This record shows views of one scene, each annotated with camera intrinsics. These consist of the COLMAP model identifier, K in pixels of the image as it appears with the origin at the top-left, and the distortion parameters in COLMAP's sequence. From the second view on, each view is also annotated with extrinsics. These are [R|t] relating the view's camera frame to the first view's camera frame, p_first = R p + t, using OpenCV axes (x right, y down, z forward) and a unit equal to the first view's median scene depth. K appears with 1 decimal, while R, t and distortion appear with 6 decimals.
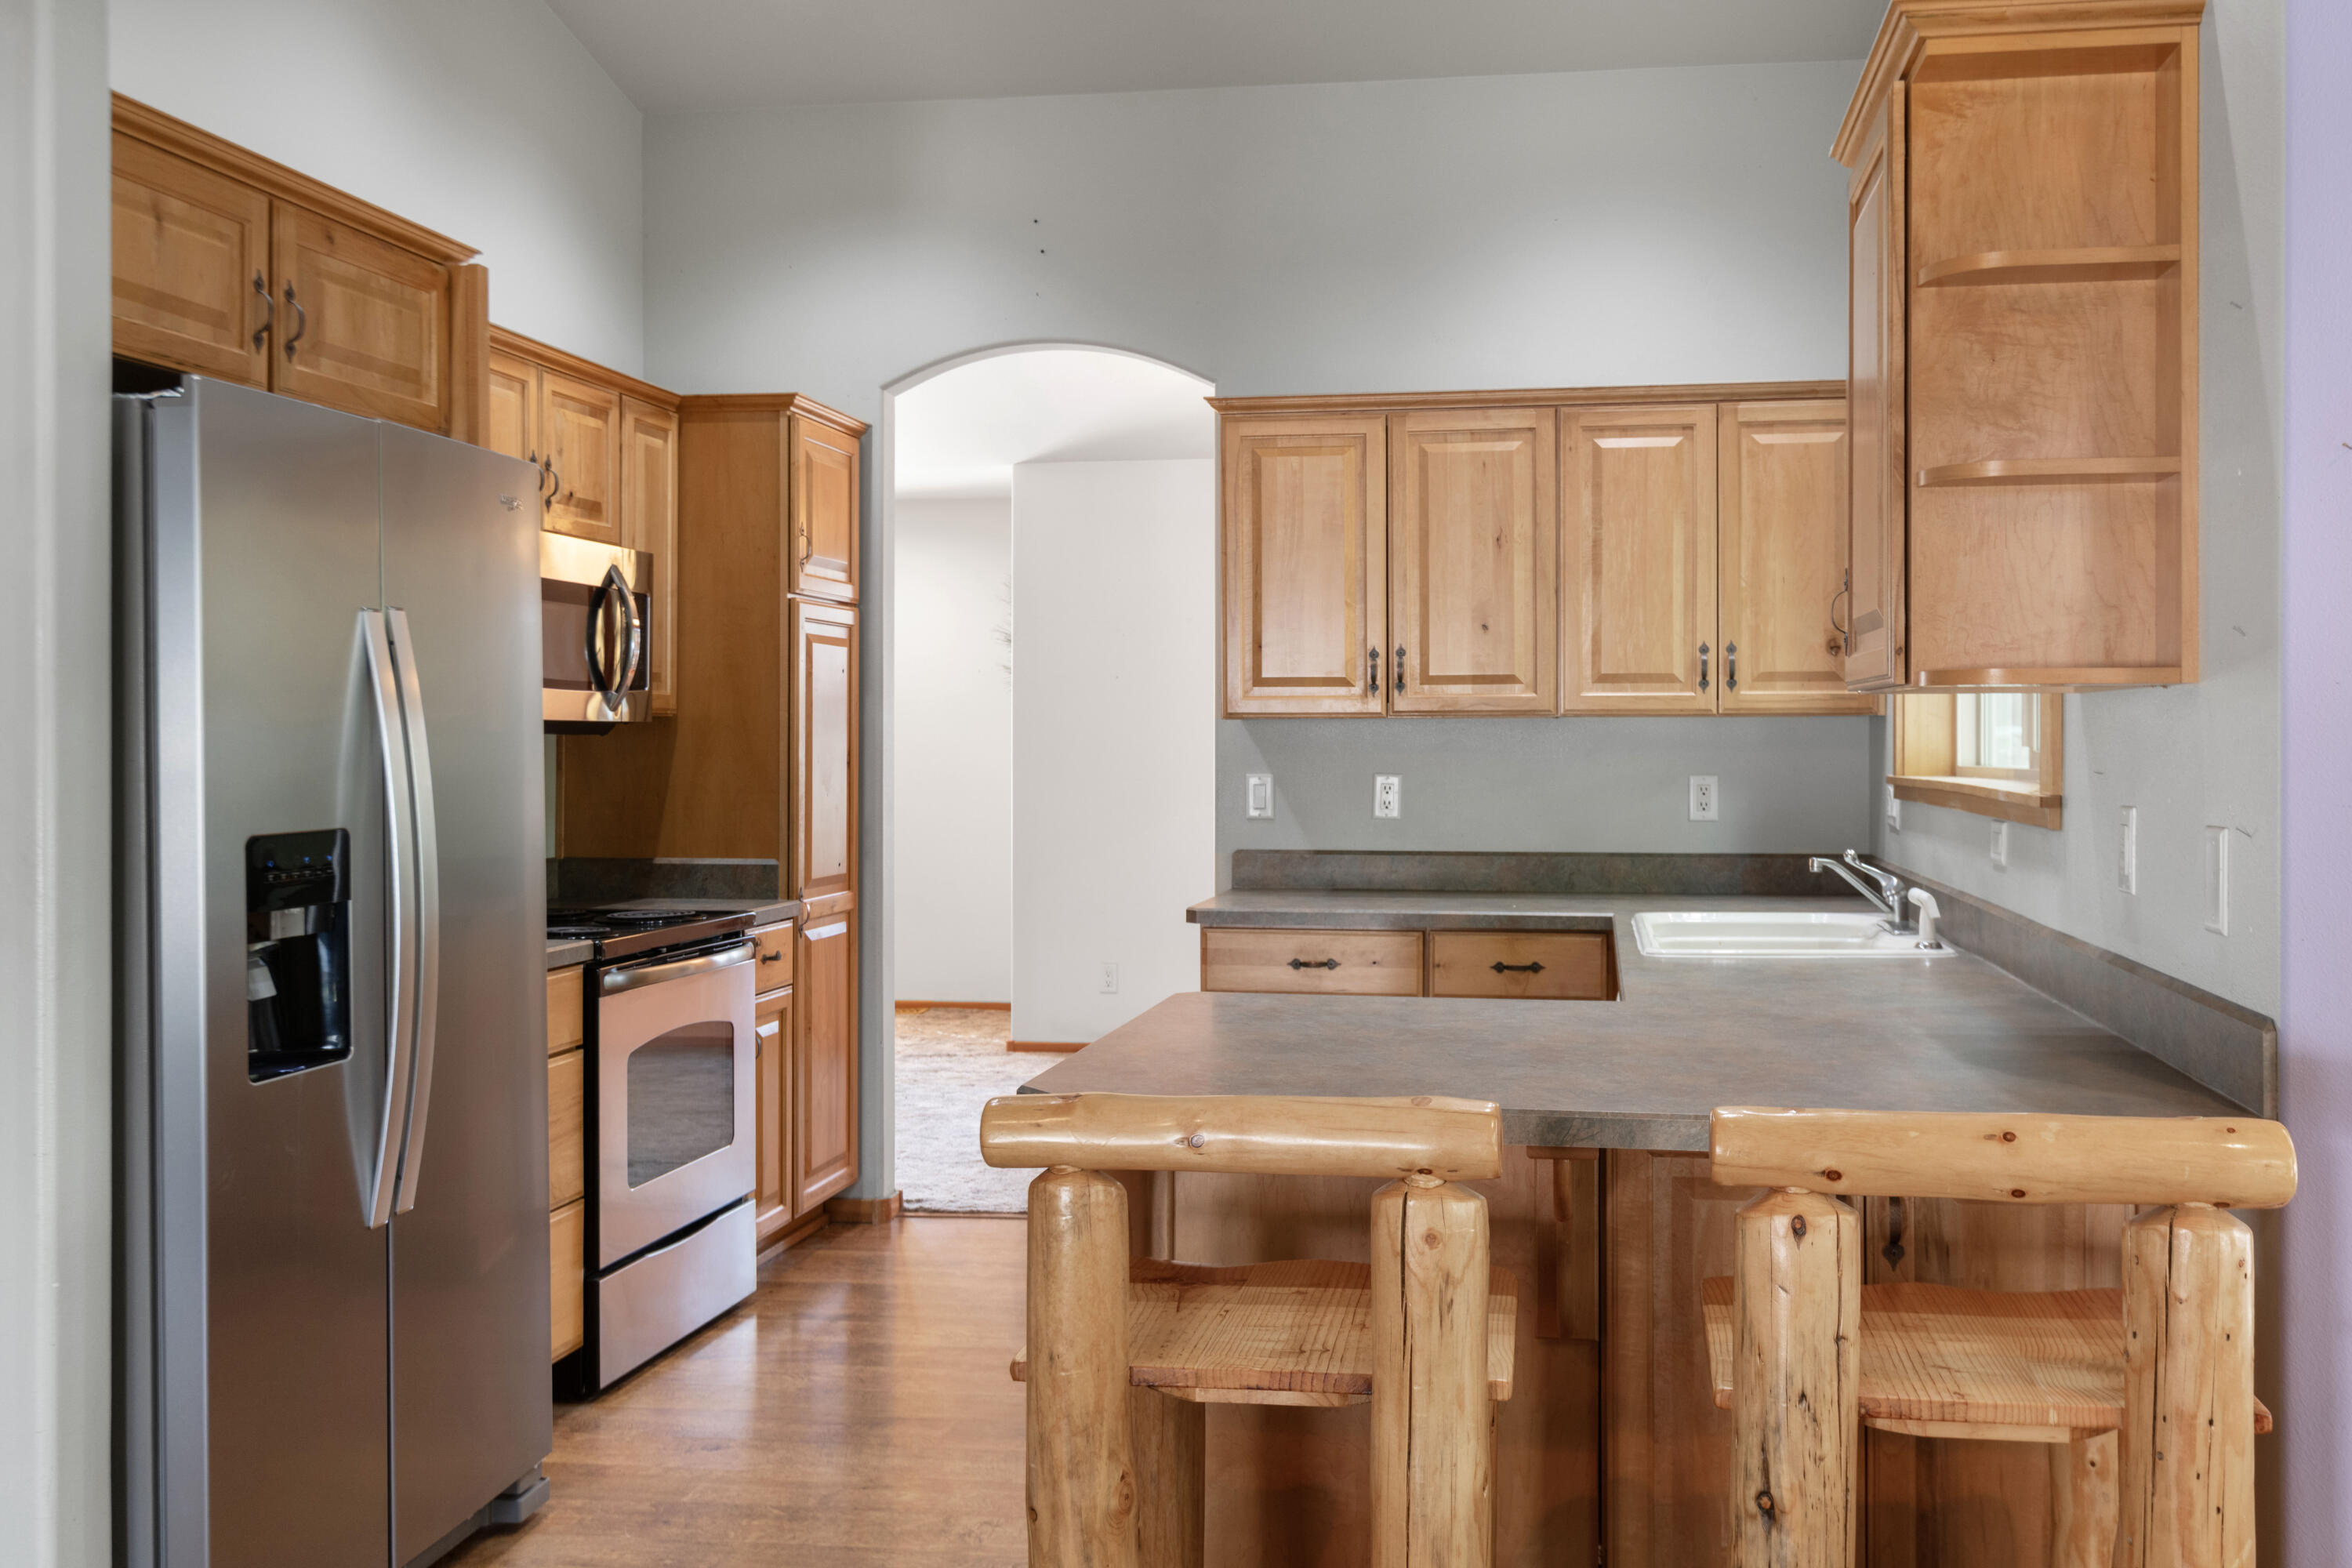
lens RADIAL K [[2082.5, 0, 1177.6], [0, 2082.5, 744.8], [0, 0, 1]] dist [0.005587, -0.013366]
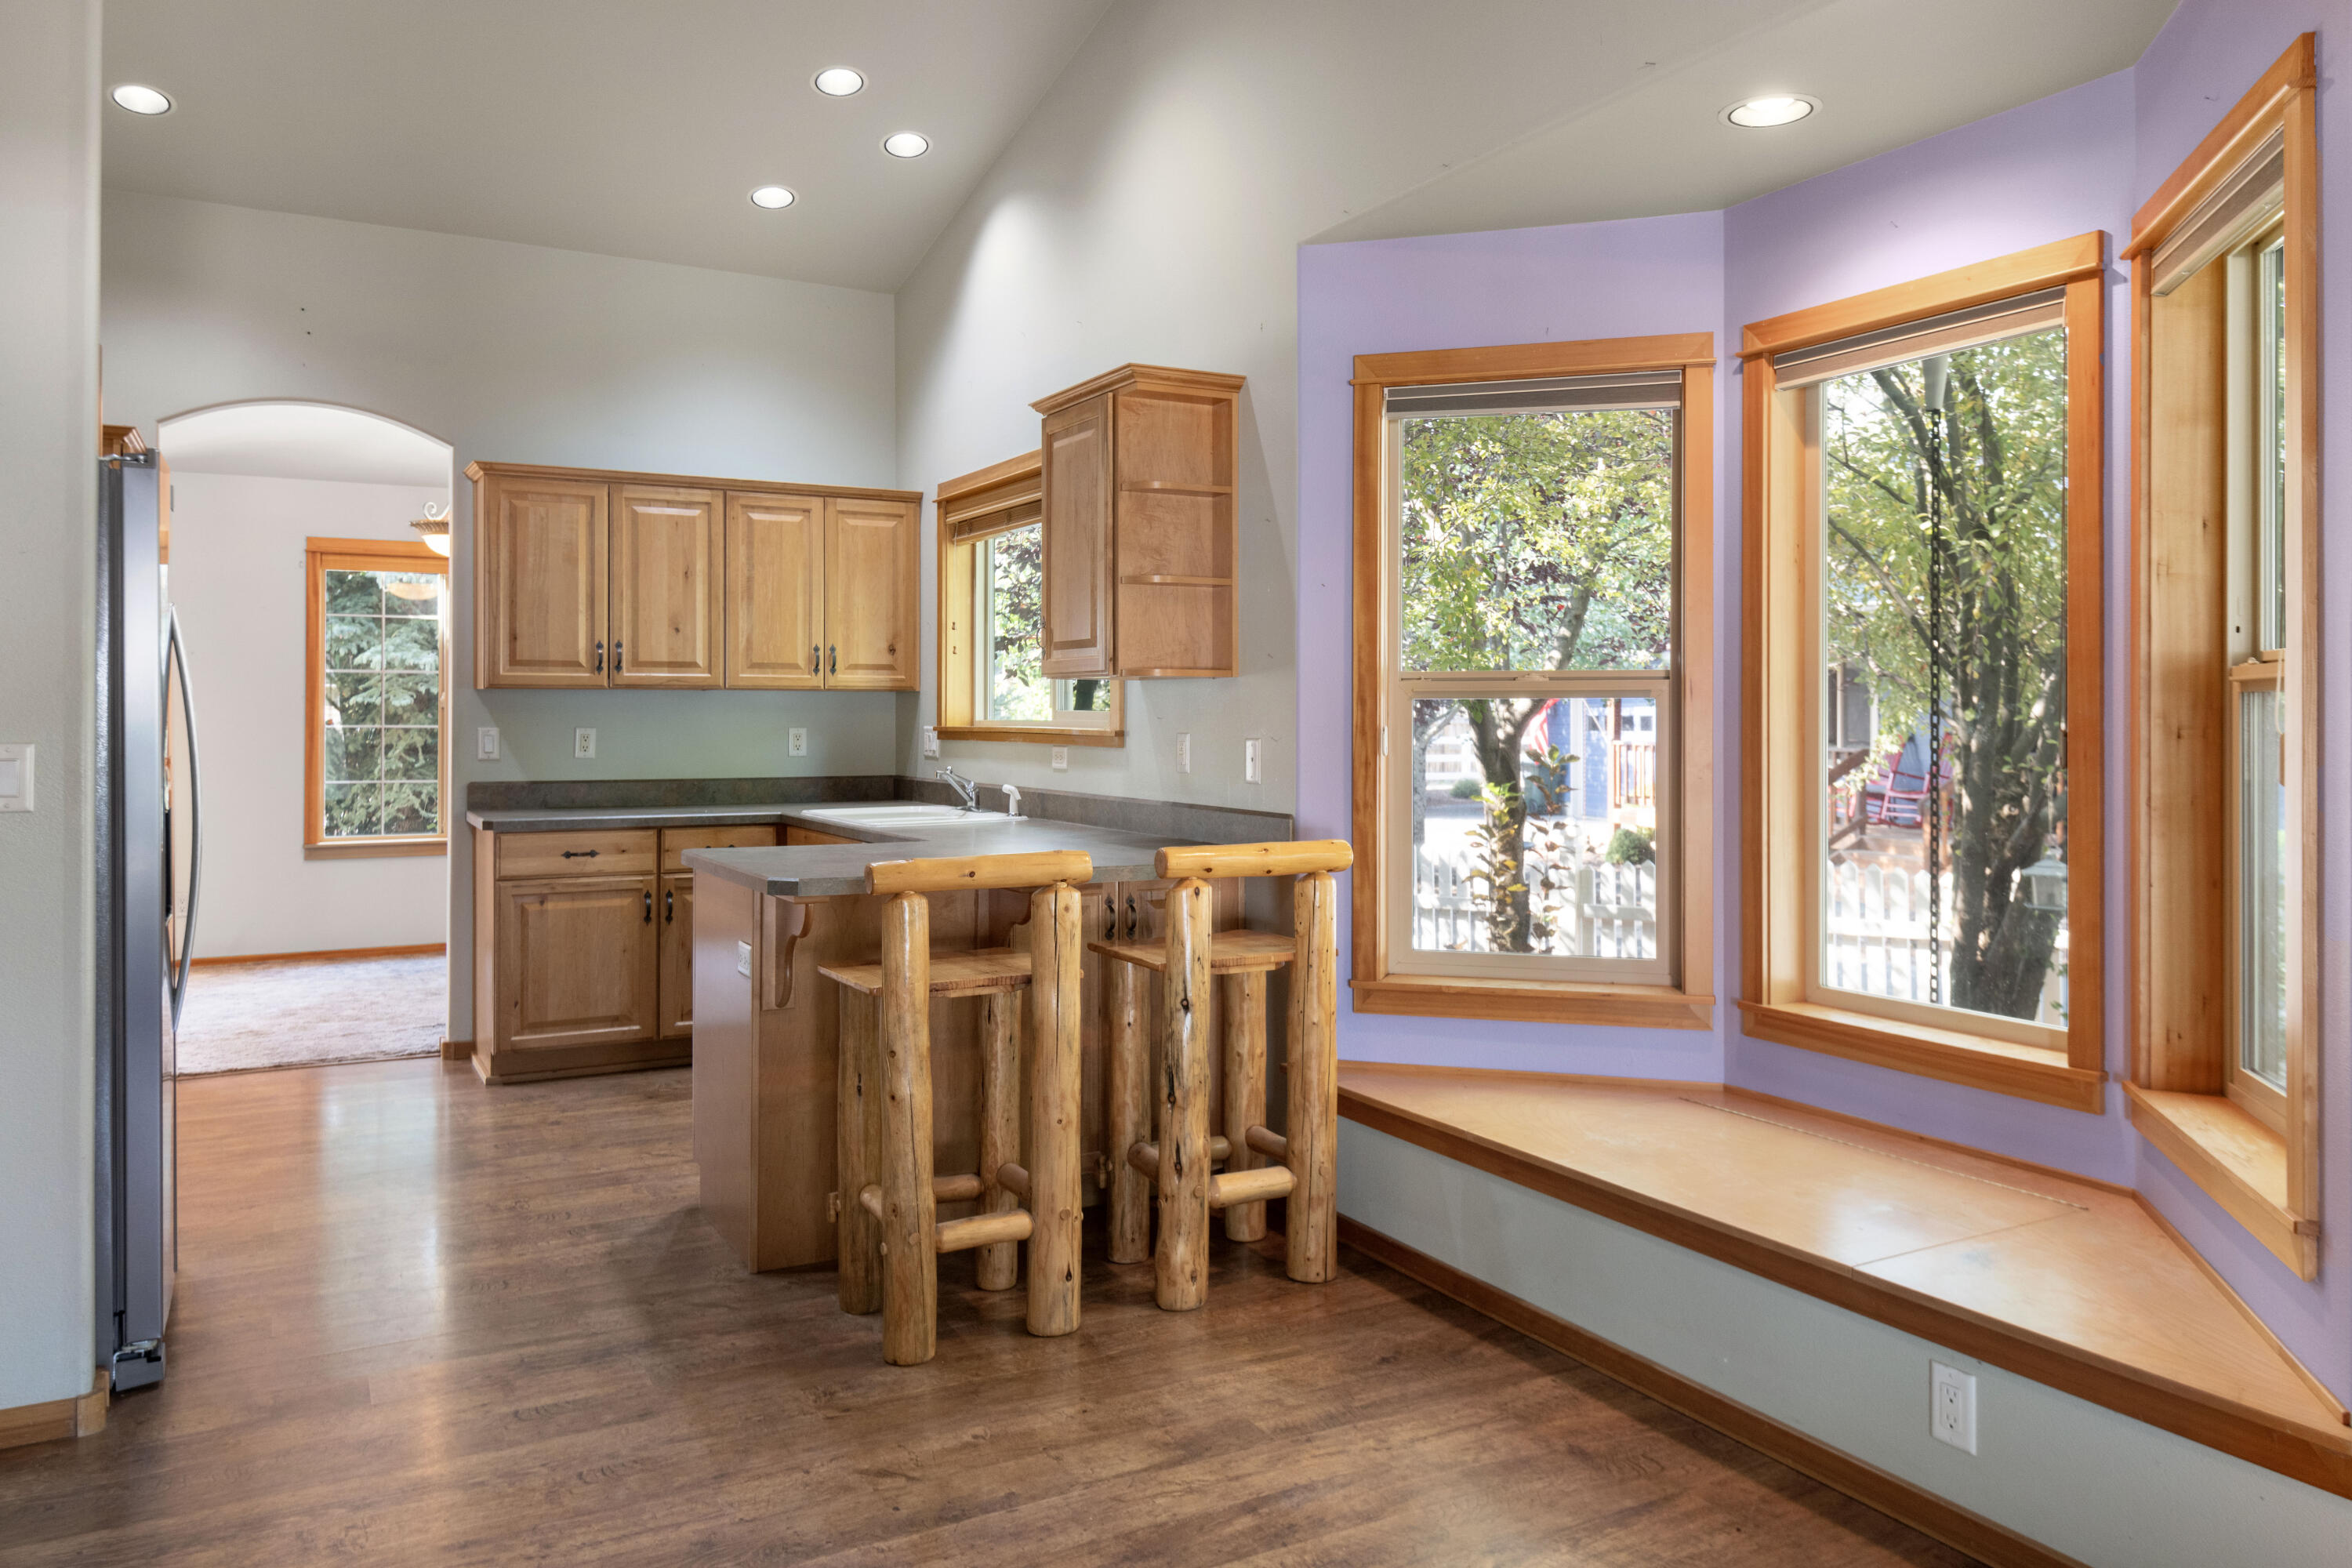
lens RADIAL K [[1610.2, 0, 1179.0], [0, 1610.2, 715.1], [0, 0, 1]] dist [0.001671, 0.000287]
pose [[0.798253, 0.003671, 0.602312, -0.273099], [-0.003349, 0.999993, -0.001656, 0.006478], [-0.602314, -0.000695, 0.798259, -0.165419]]
